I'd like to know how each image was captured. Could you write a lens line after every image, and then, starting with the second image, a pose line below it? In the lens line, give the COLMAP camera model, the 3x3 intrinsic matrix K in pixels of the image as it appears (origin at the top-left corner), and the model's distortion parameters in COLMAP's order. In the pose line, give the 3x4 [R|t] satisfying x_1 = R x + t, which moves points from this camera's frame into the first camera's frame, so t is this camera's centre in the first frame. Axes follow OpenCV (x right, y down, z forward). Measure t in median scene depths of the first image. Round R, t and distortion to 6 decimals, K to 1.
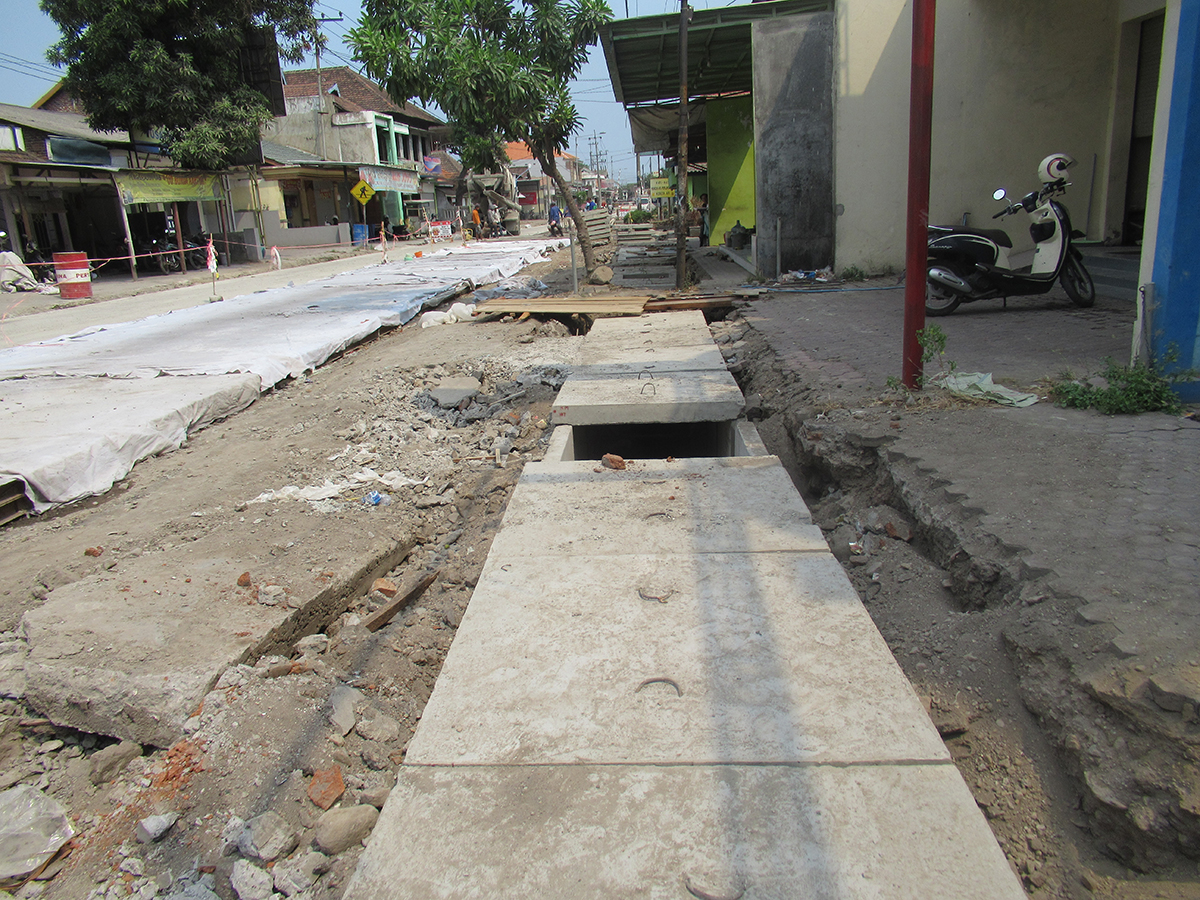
lens RADIAL K [[880.3, 0, 600.0], [0, 880.3, 450.0], [0, 0, 1]] dist [-0.002402, -0.009455]
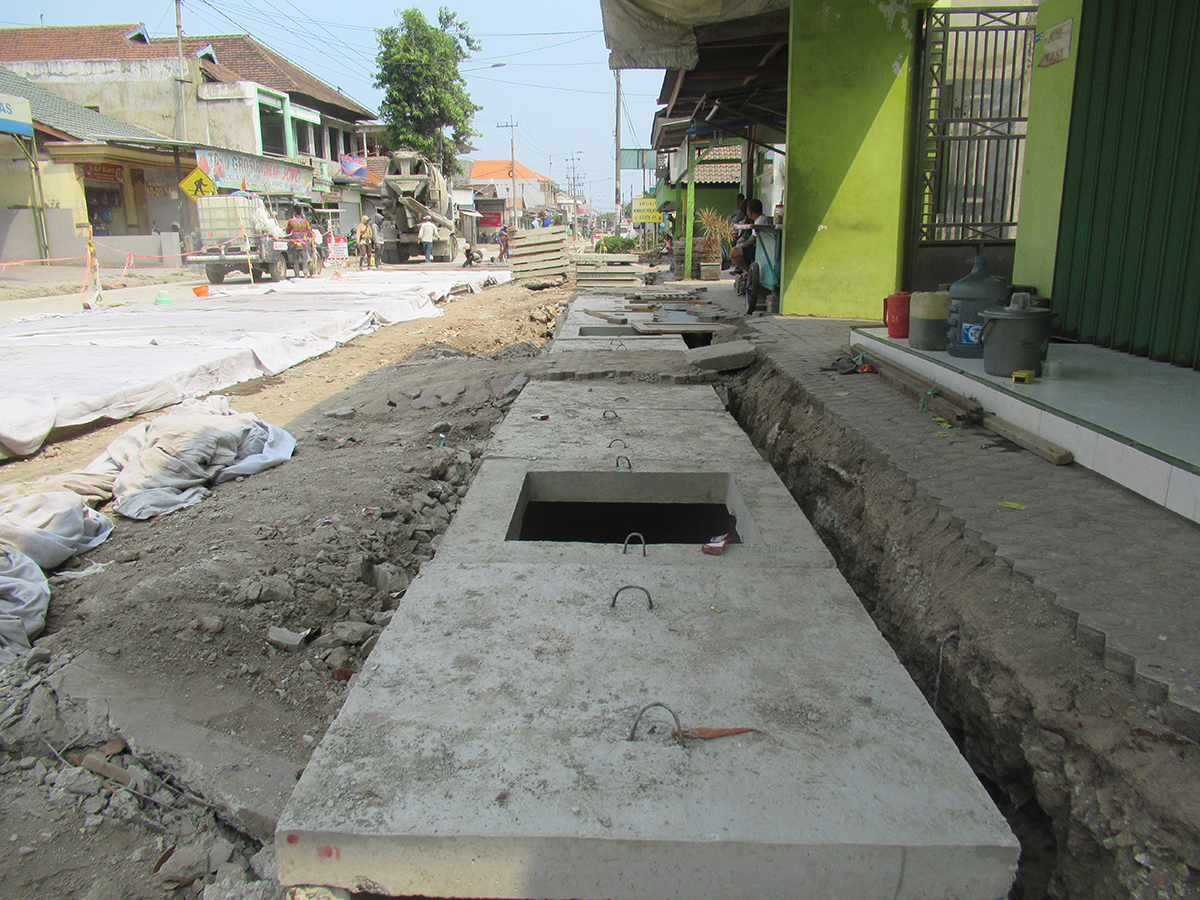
lens RADIAL K [[880.3, 0, 600.0], [0, 880.3, 450.0], [0, 0, 1]] dist [-0.002402, -0.009455]
pose [[0.998690, 0.039118, 0.032975, 0.013372], [-0.038064, 0.998763, -0.032002, -0.070754], [-0.034186, 0.030705, 0.998944, 0.276182]]
